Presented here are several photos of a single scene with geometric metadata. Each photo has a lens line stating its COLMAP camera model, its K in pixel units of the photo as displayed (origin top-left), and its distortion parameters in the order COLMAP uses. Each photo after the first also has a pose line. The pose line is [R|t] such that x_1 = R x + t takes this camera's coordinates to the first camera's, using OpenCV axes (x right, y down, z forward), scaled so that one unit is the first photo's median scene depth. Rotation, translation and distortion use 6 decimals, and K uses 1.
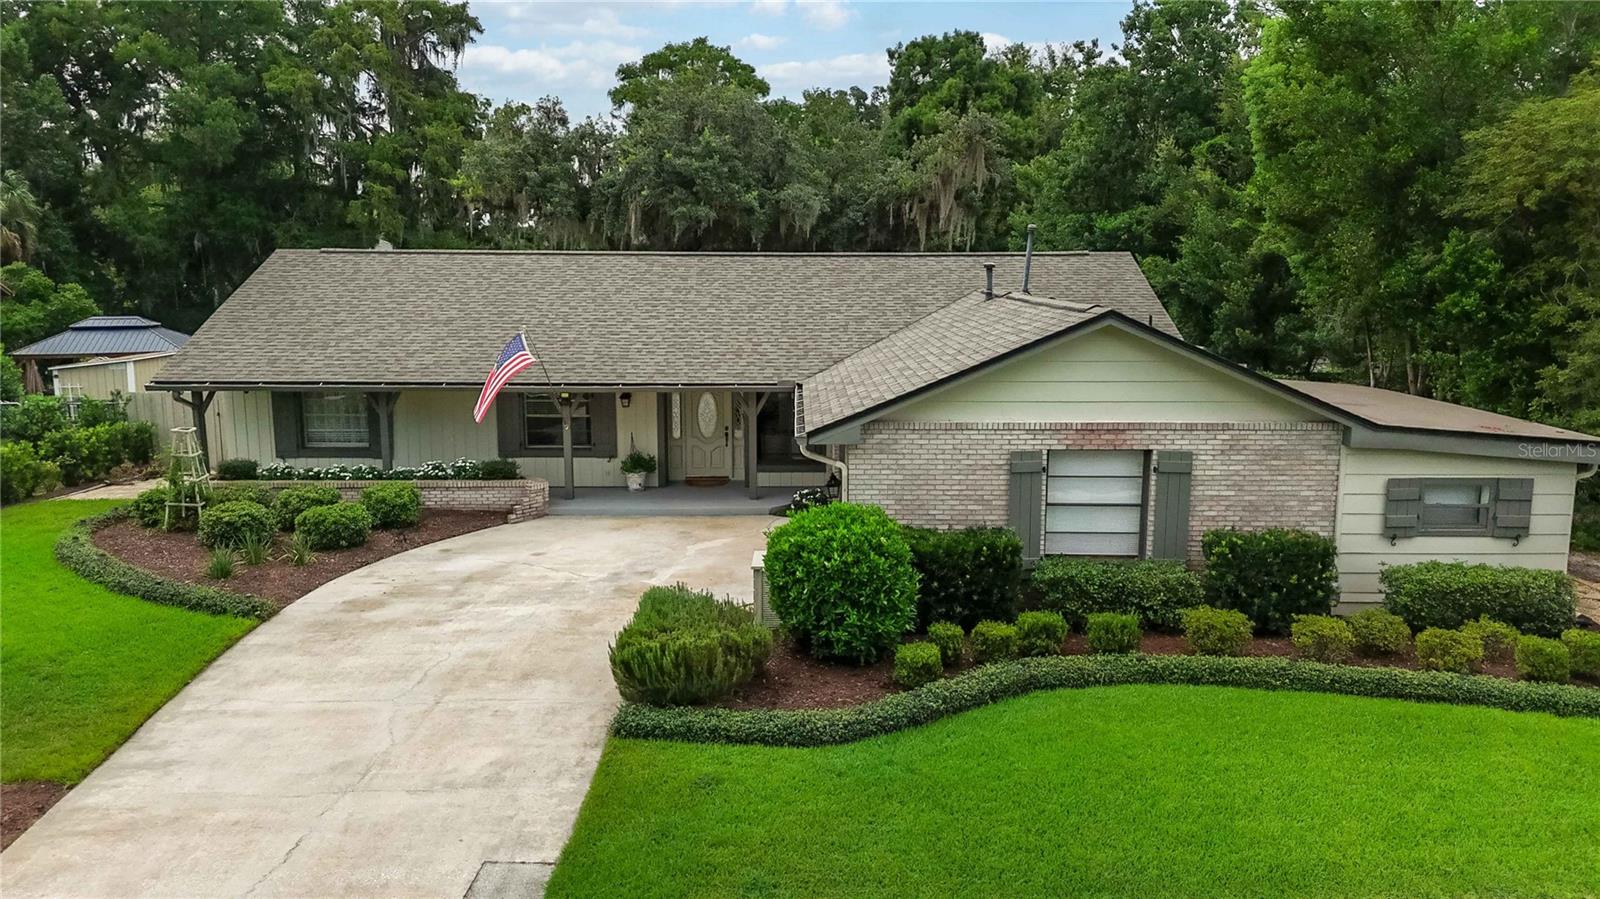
lens RADIAL K [[1194.0, 0, 800.0], [0, 1194.0, 449.5], [0, 0, 1]] dist [0.074758, -0.083354]
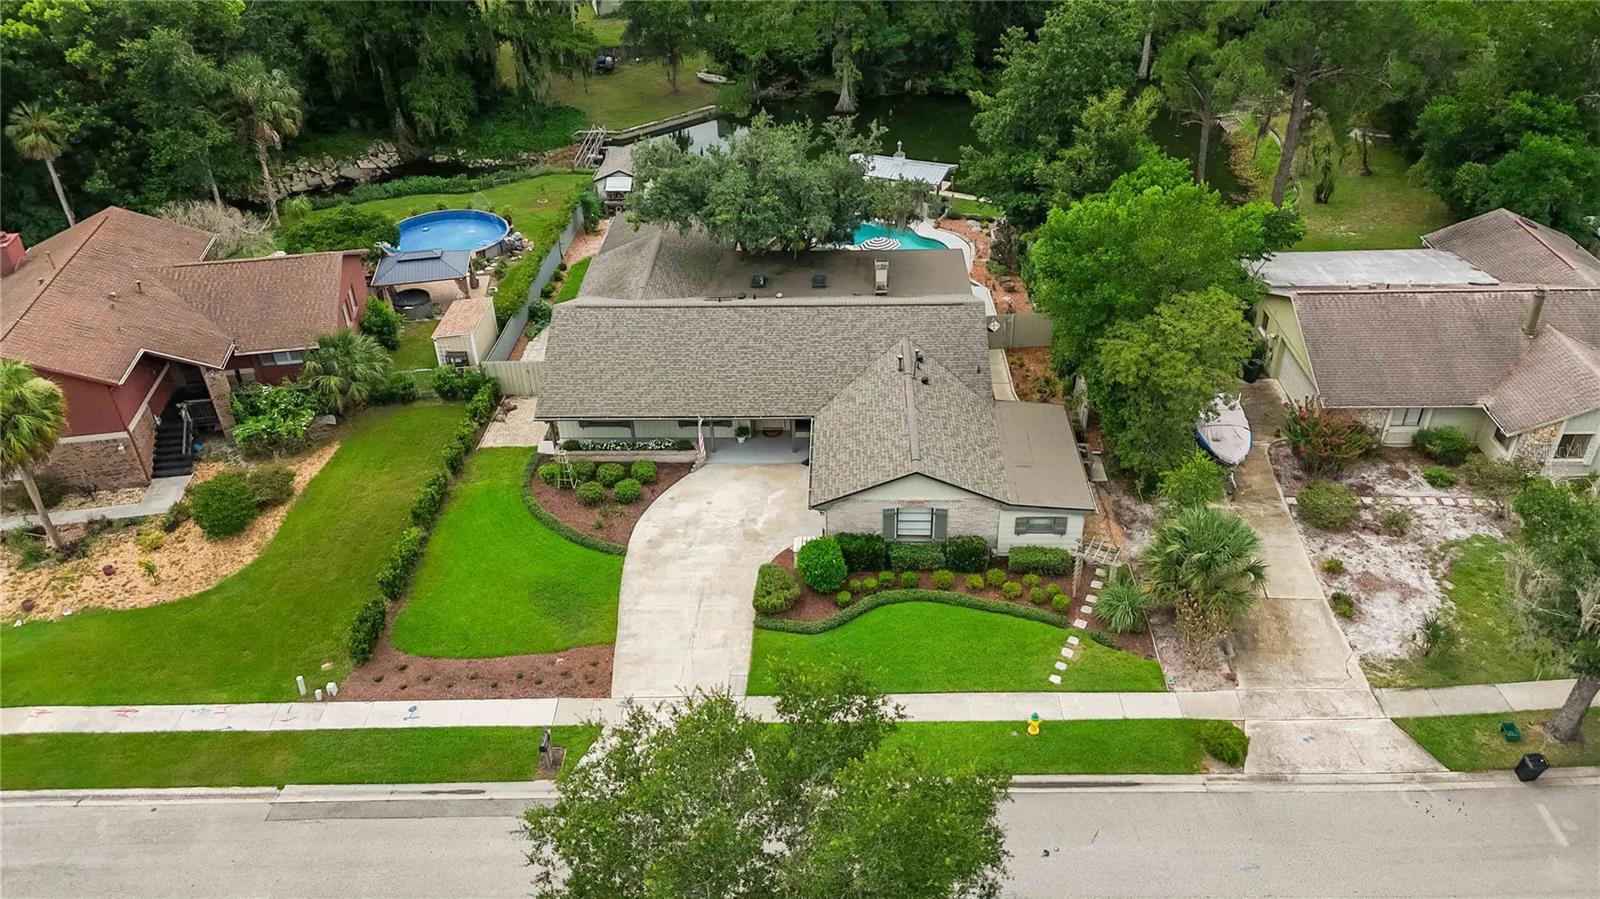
lens RADIAL K [[1194.0, 0, 800.0], [0, 1194.0, 449.5], [0, 0, 1]] dist [0.074758, -0.083354]
pose [[0.999009, -0.003707, -0.044346, 0.087660], [0.021715, 0.910436, 0.413080, -1.102547], [0.038843, -0.413634, 0.909614, -1.293081]]
